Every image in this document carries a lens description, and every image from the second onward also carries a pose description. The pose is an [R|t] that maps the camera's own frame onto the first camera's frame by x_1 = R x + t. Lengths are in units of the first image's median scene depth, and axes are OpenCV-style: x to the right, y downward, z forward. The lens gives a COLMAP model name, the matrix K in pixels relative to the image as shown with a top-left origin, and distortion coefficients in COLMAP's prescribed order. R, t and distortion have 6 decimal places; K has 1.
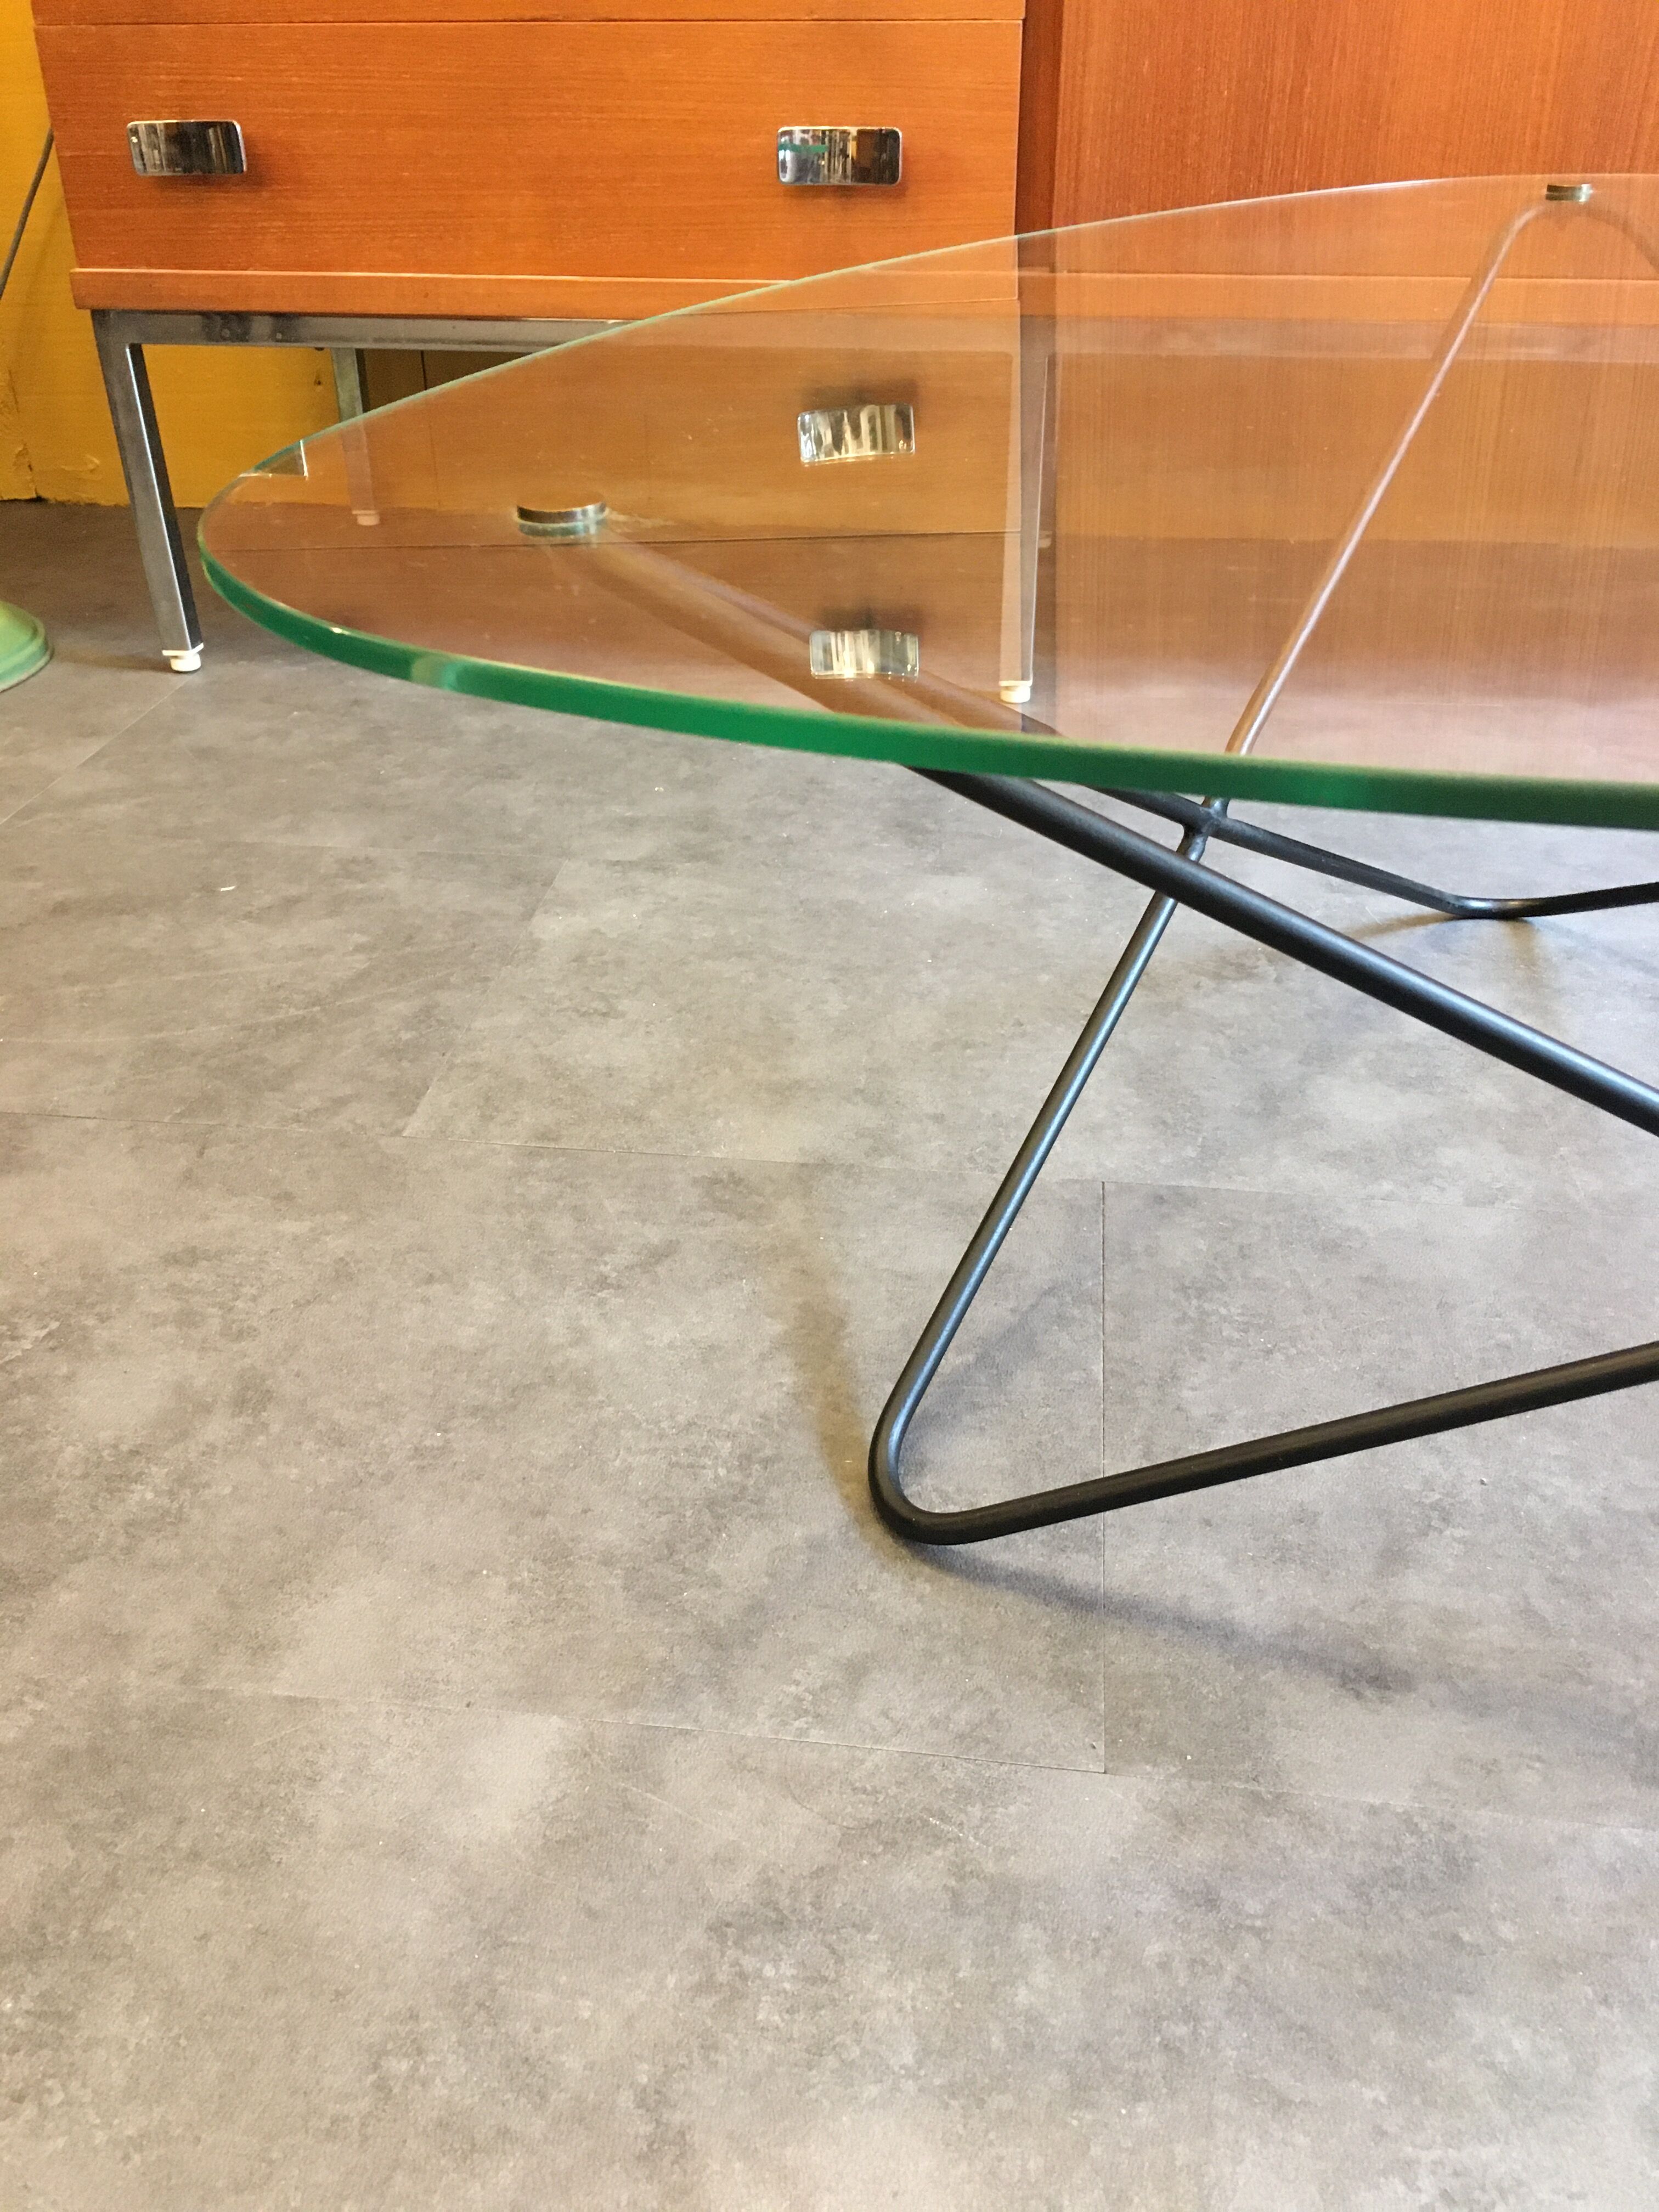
lens RADIAL K [[1904.1, 0, 821.6], [0, 1904.1, 1103.2], [0, 0, 1]] dist [0.080677, -0.116992]
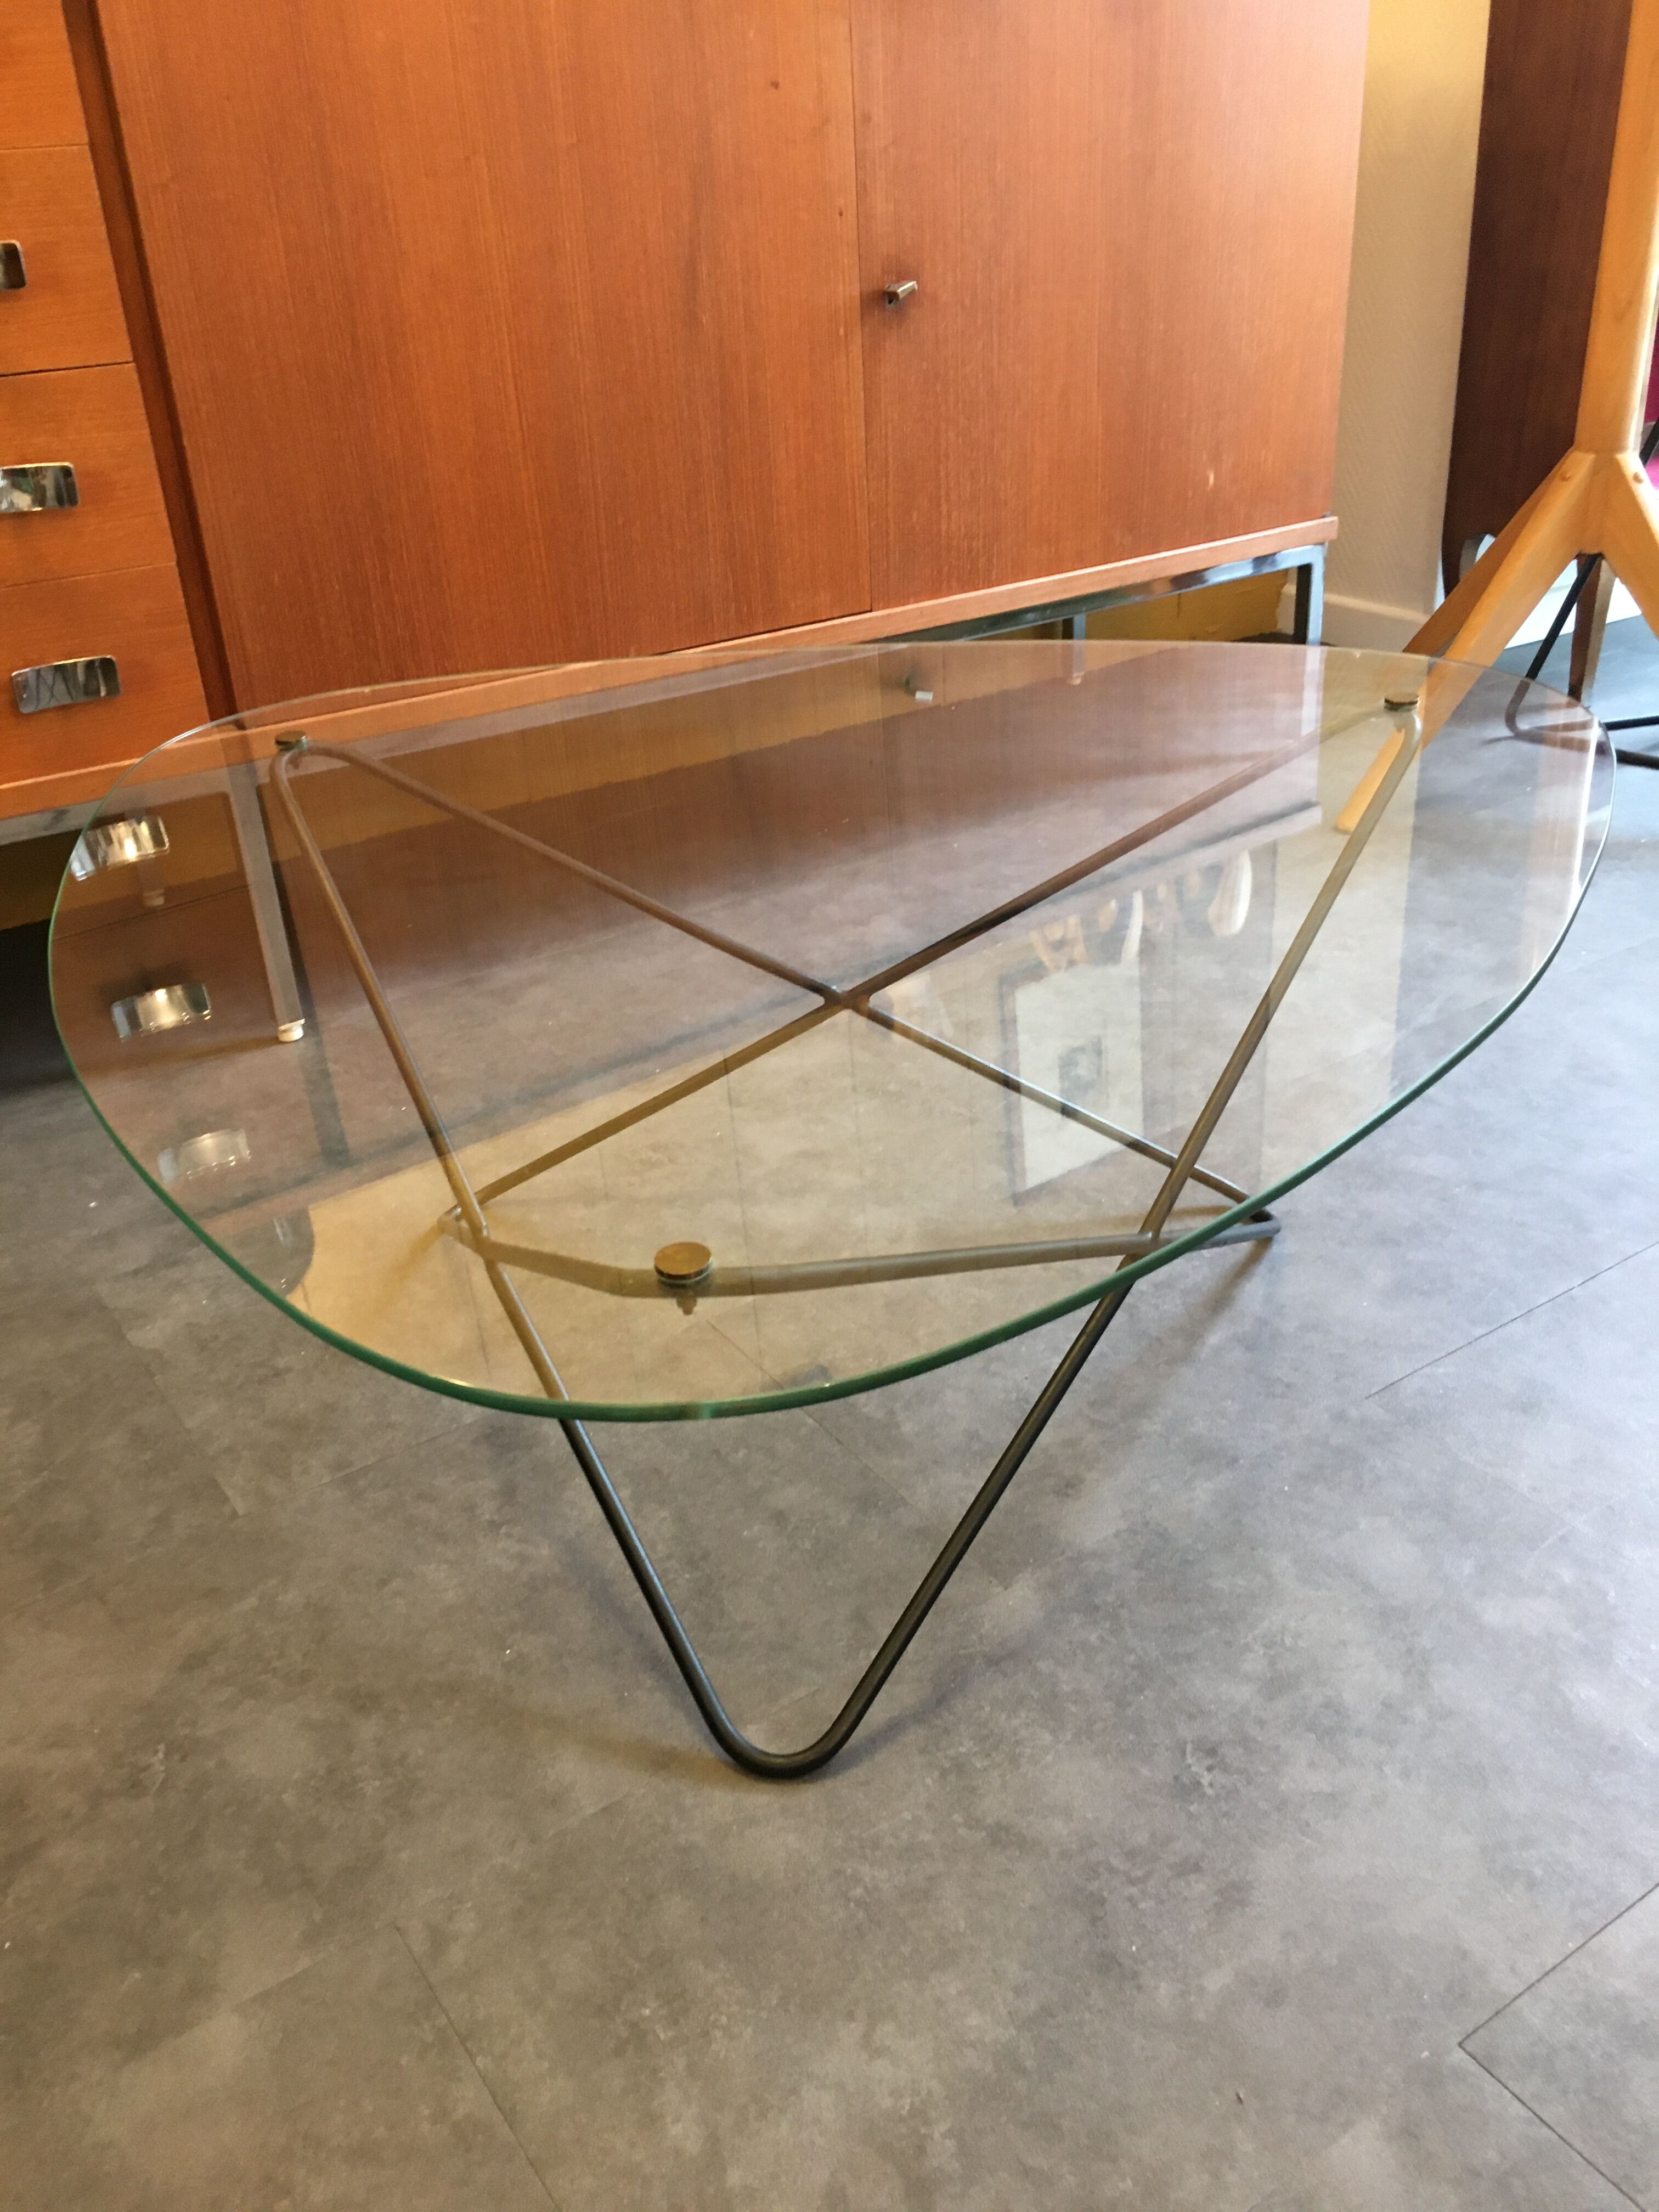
lens RADIAL K [[1904.1, 0, 838.1], [0, 1904.1, 1094.3], [0, 0, 1]] dist [0.080677, -0.116992]
pose [[0.746349, -0.329826, 0.578081, -0.666857], [0.375111, 0.925935, 0.043997, -0.176250], [-0.549777, 0.184007, 0.814793, -0.376717]]
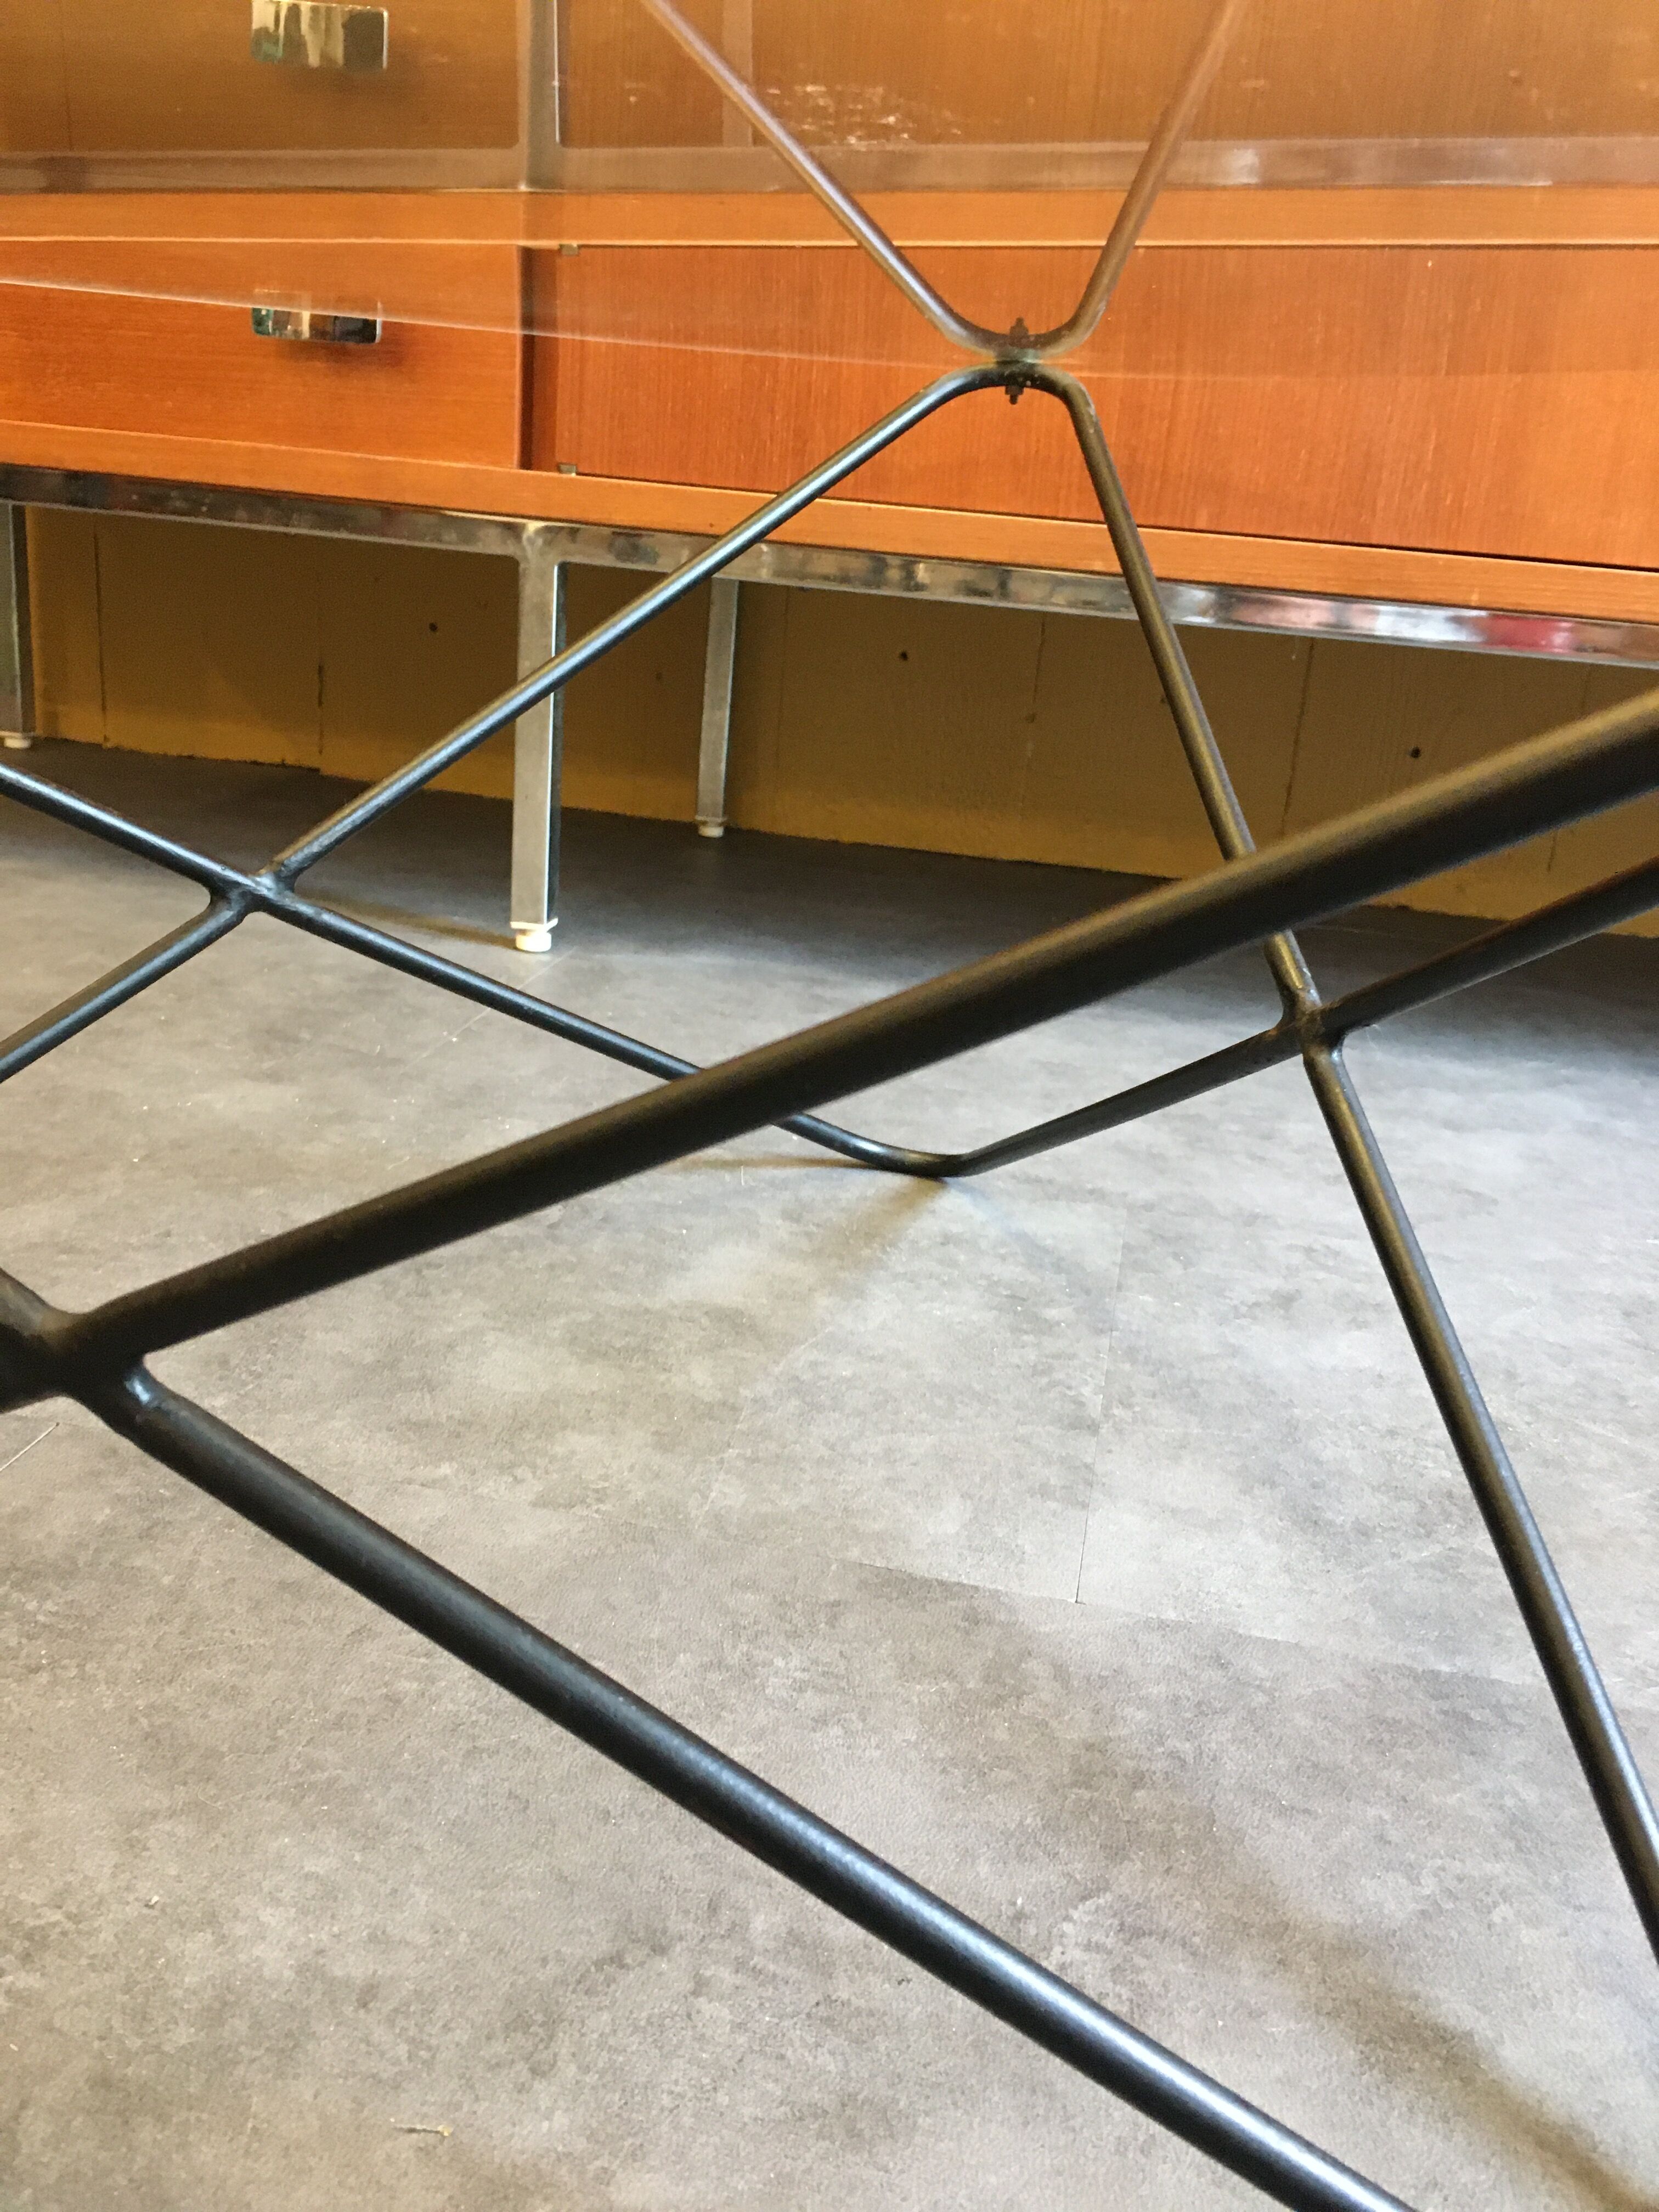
lens RADIAL K [[1904.1, 0, 832.4], [0, 1904.1, 1101.5], [0, 0, 1]] dist [0.080677, -0.116992]
pose [[0.993861, 0.104264, -0.036995, 0.501079], [-0.109734, 0.971580, -0.209738, 0.048901], [0.014075, 0.212510, 0.977058, 0.313260]]
